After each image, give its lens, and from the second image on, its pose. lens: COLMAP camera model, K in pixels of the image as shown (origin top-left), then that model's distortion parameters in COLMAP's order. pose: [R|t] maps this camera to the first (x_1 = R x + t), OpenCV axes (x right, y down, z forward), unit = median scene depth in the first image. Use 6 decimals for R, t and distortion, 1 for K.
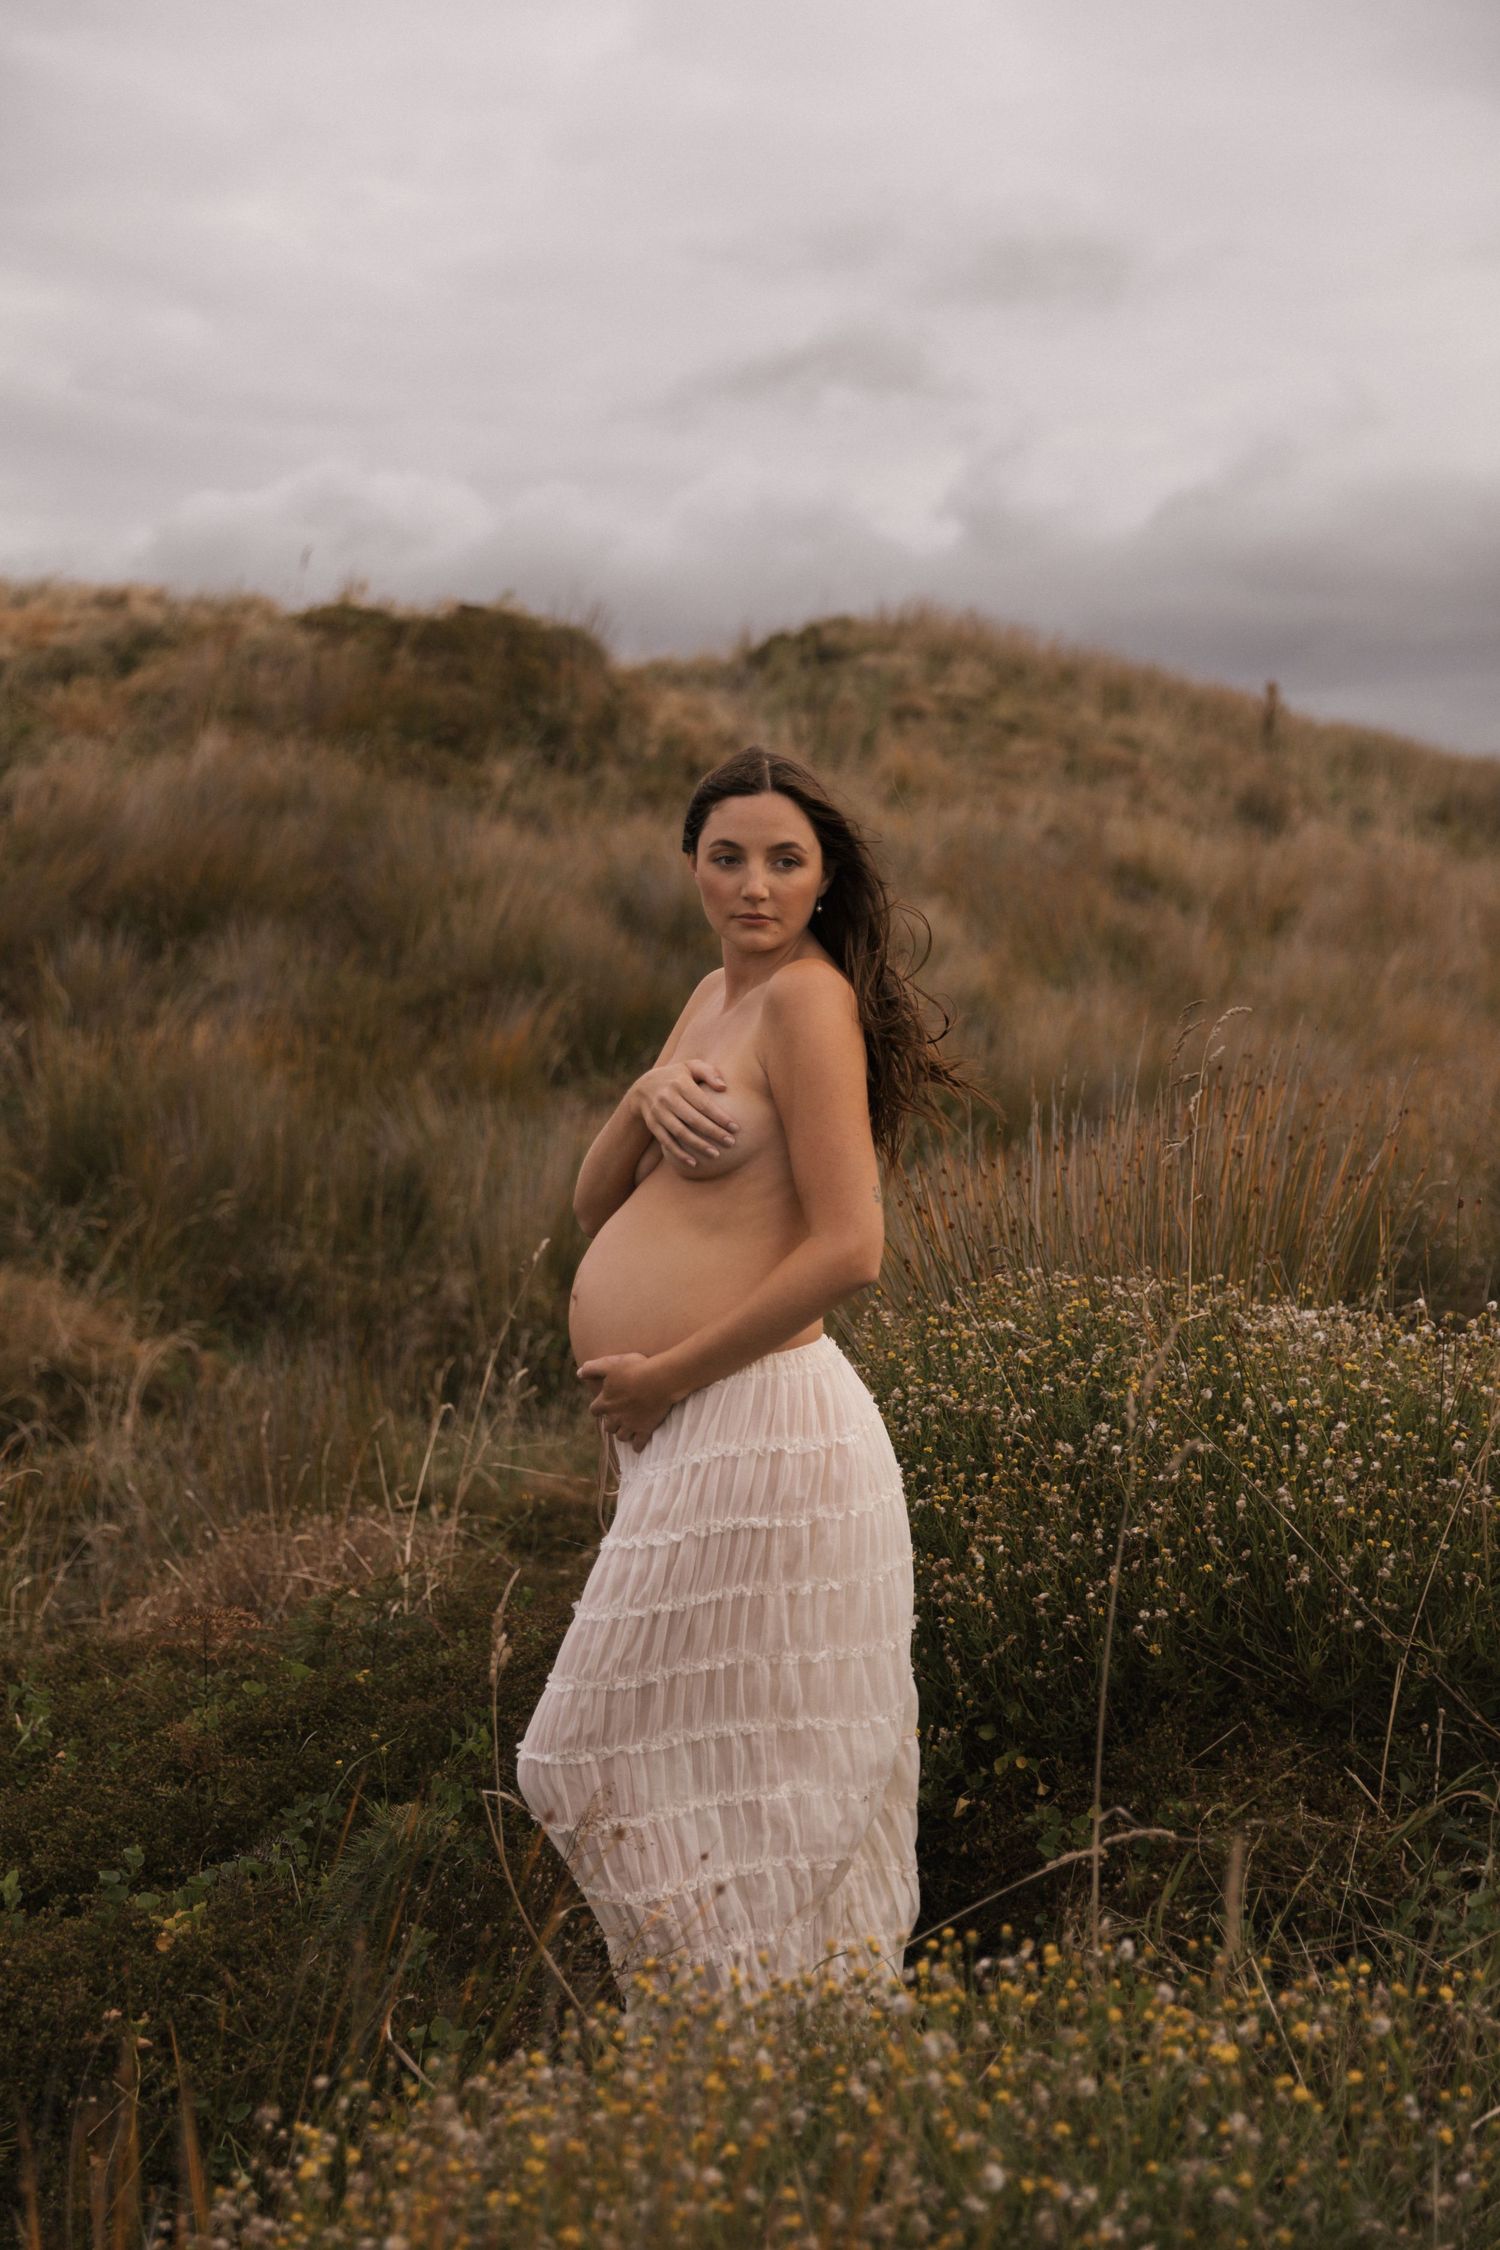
lens RADIAL K [[3089.3, 0, 754.1], [0, 3089.3, 1129.5], [0, 0, 1]] dist [-0.022135, 0.000000]
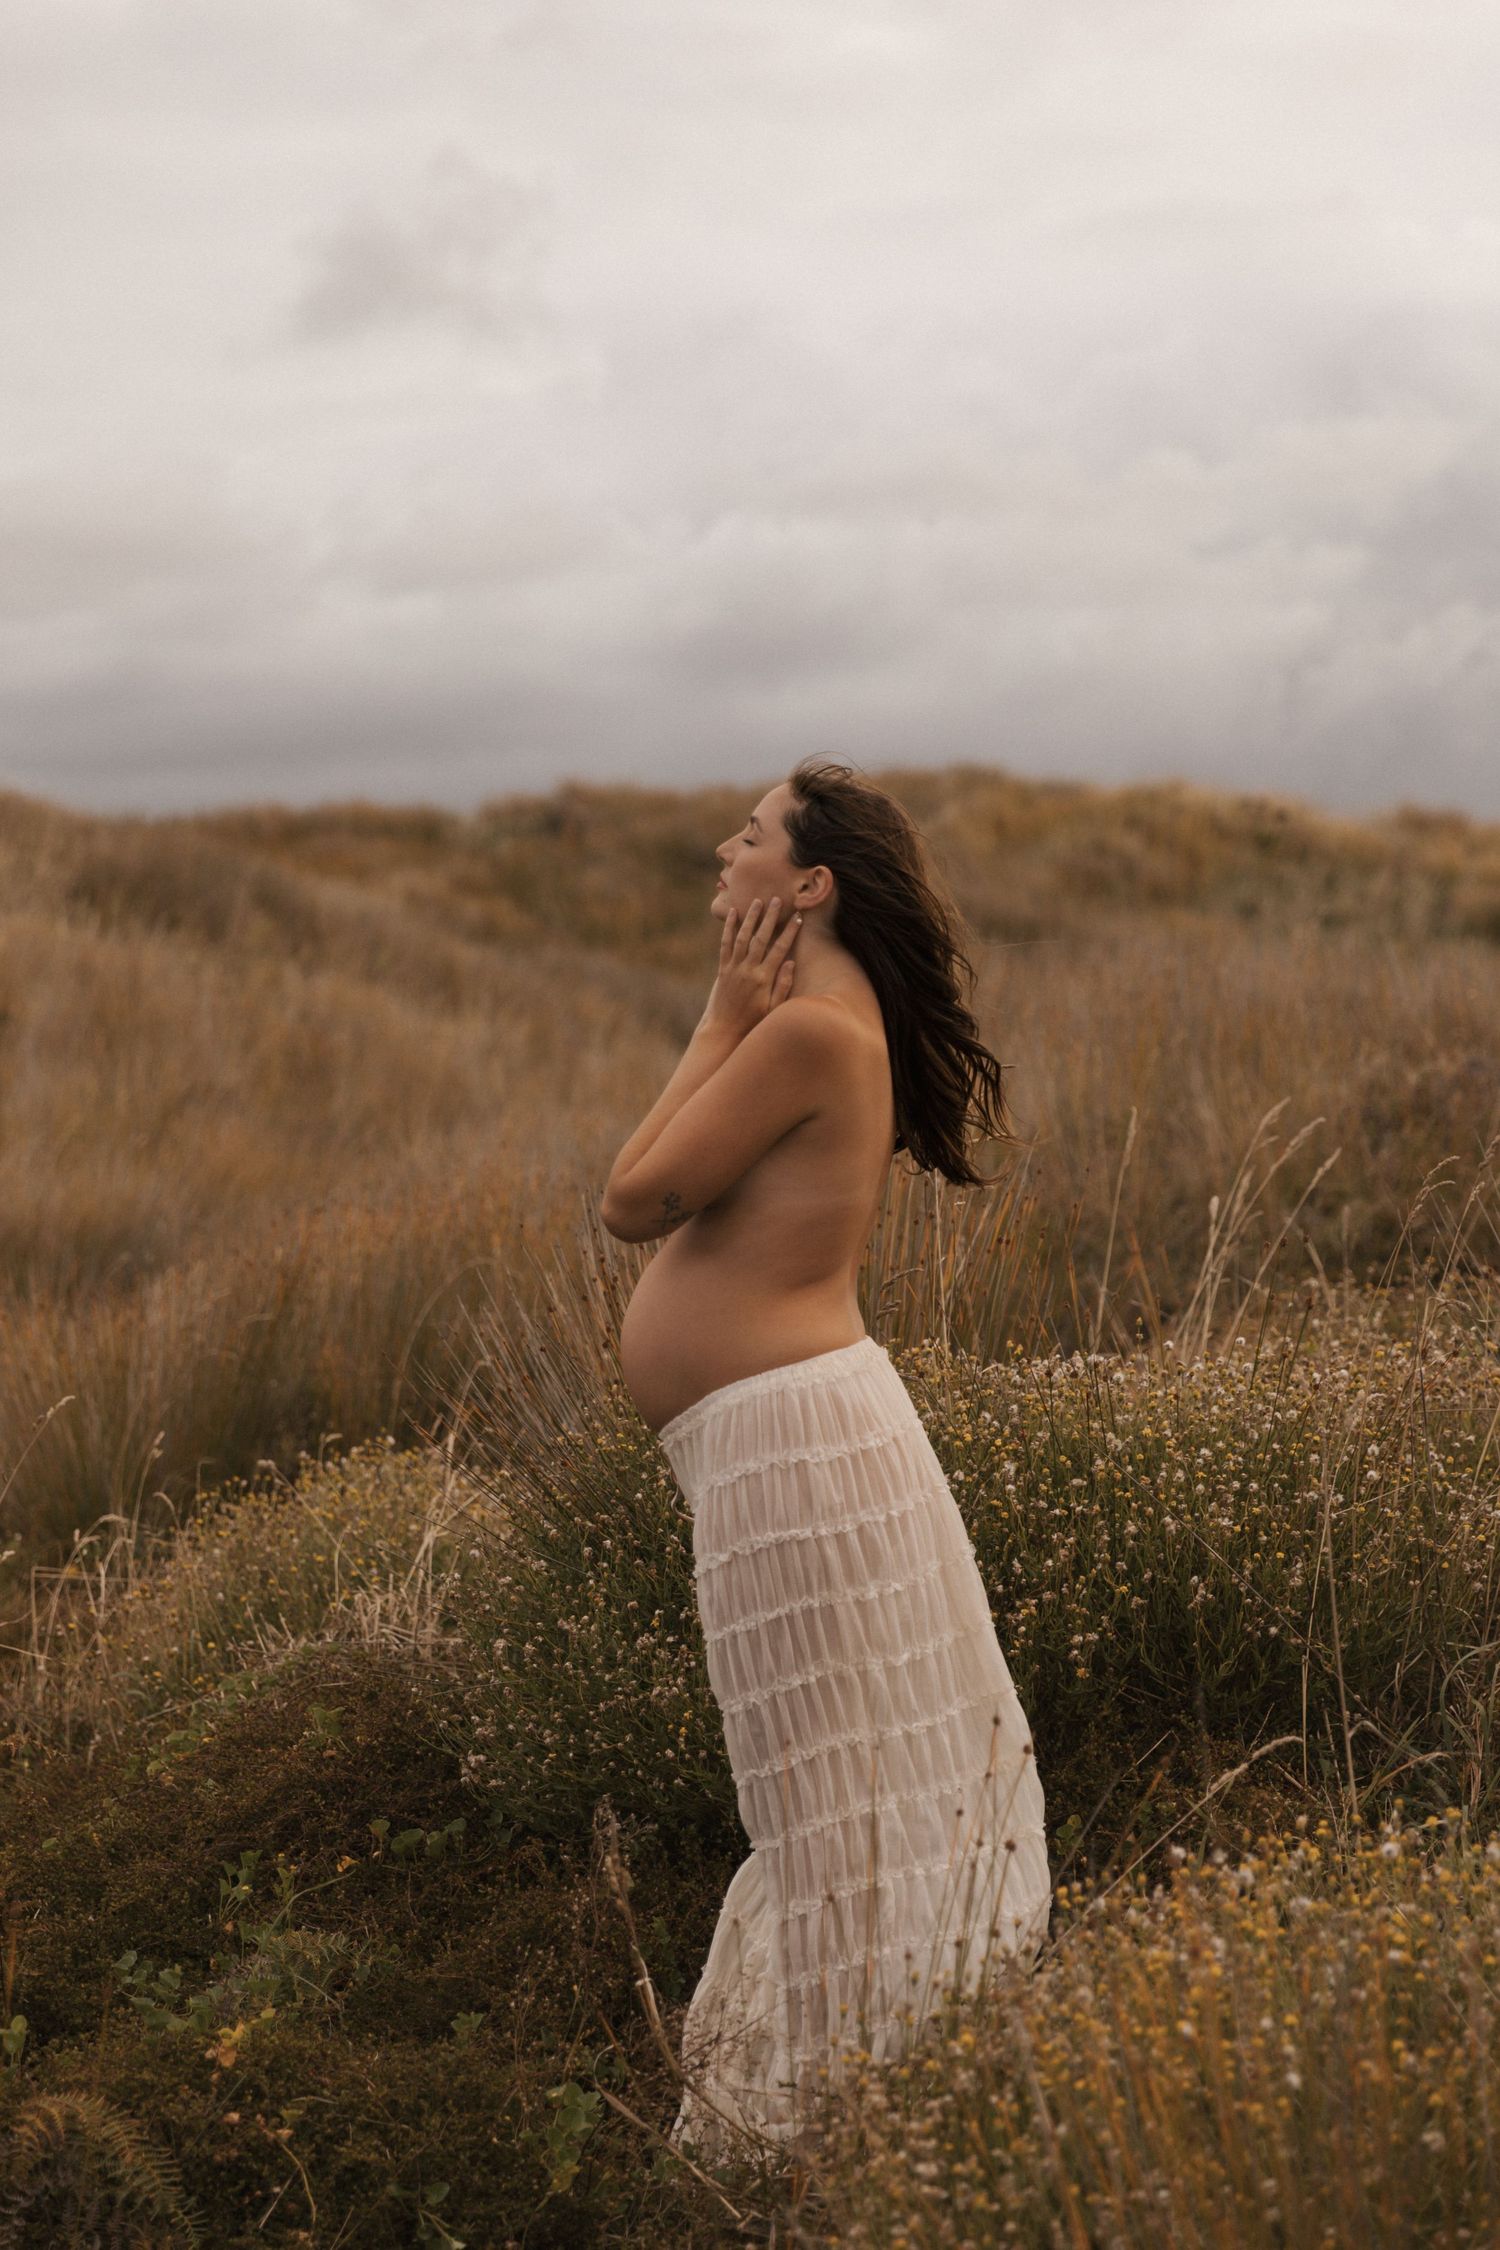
lens RADIAL K [[4321.2, 0, 757.9], [0, 4321.2, 1136.3], [0, 0, 1]] dist [0.071557, 0.000000]
pose [[0.910102, -0.041529, 0.412299, -0.386442], [0.061196, 0.997526, -0.034607, 0.027939], [-0.409841, 0.056727, 0.910391, -0.191875]]
